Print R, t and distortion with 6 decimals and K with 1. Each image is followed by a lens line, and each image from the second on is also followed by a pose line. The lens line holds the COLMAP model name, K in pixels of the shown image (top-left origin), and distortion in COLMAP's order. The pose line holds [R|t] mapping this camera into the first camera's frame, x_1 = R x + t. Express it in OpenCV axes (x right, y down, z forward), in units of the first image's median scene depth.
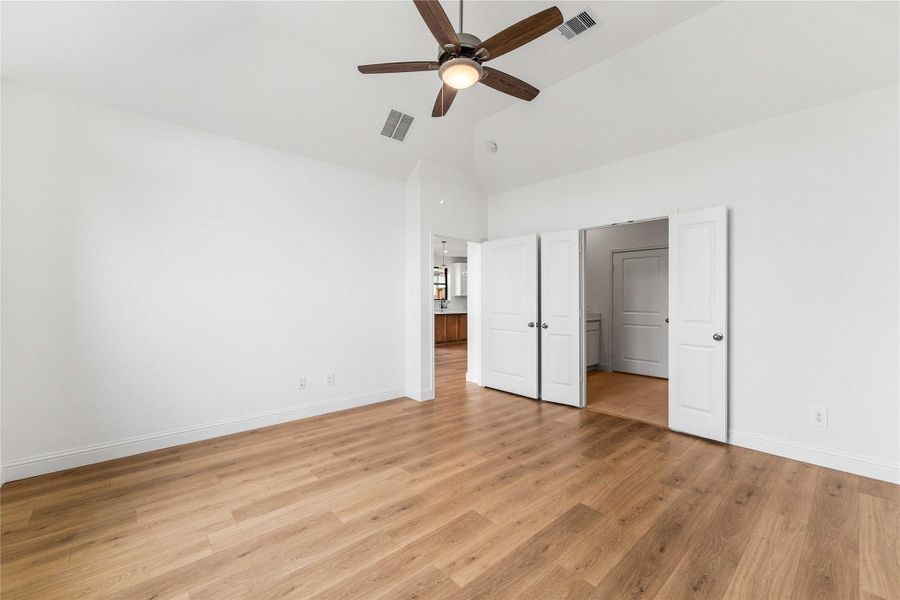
lens RADIAL K [[371.9, 0, 444.9], [0, 371.9, 294.9], [0, 0, 1]] dist [-0.001870, 0.000162]
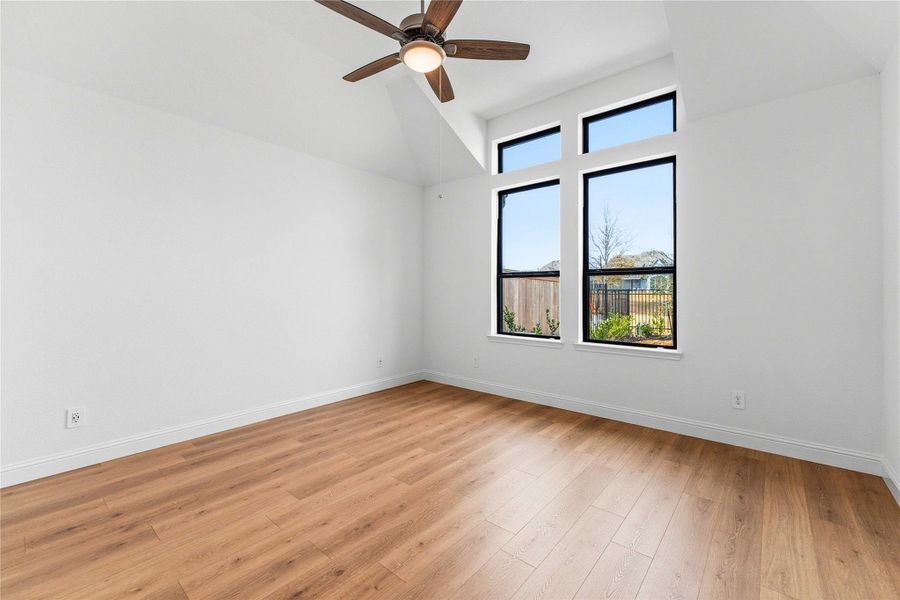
lens RADIAL K [[371.9, 0, 444.9], [0, 371.9, 294.9], [0, 0, 1]] dist [-0.001870, 0.000162]
pose [[-0.991516, 0.000047, -0.129981, 0.115080], [0.000749, 0.999985, -0.005353, 0.026564], [0.129979, -0.005405, -0.991502, 2.081279]]
